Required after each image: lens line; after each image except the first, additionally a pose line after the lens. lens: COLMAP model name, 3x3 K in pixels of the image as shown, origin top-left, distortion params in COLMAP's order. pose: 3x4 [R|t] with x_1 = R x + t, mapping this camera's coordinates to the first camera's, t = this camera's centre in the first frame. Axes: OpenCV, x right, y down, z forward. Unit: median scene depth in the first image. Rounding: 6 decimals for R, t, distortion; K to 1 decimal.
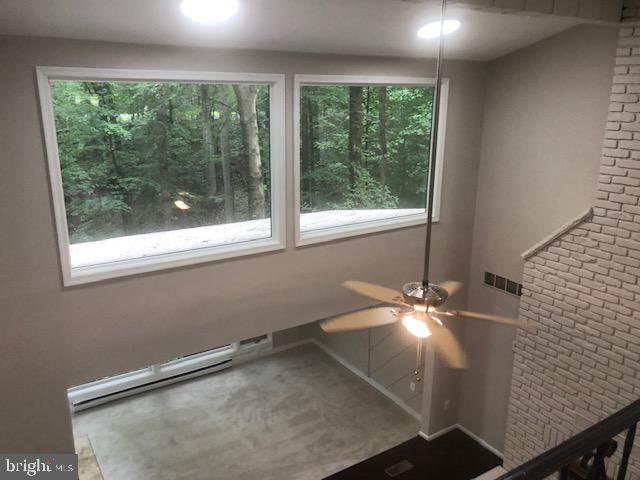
lens RADIAL K [[529.6, 0, 316.1], [0, 529.6, 234.8], [0, 0, 1]] dist [0.053276, -0.075054]
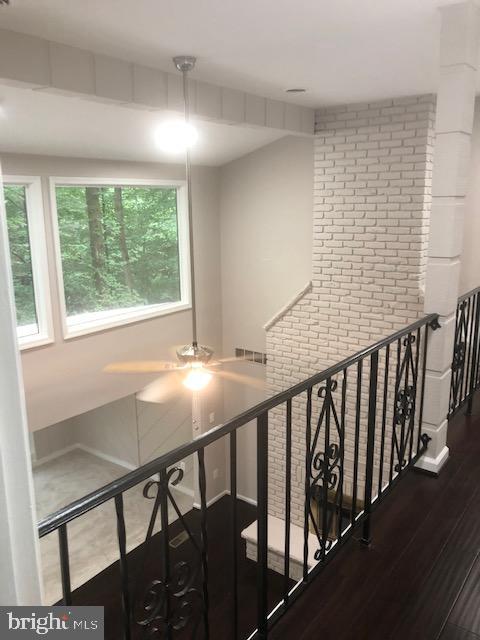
lens RADIAL K [[529.6, 0, 238.8], [0, 529.6, 326.2], [0, 0, 1]] dist [0.053276, -0.075054]
pose [[0.939580, -0.098372, 0.327891, -0.058565], [0.110155, 0.993760, -0.017512, 0.053689], [-0.324123, 0.052573, 0.944553, -0.110276]]
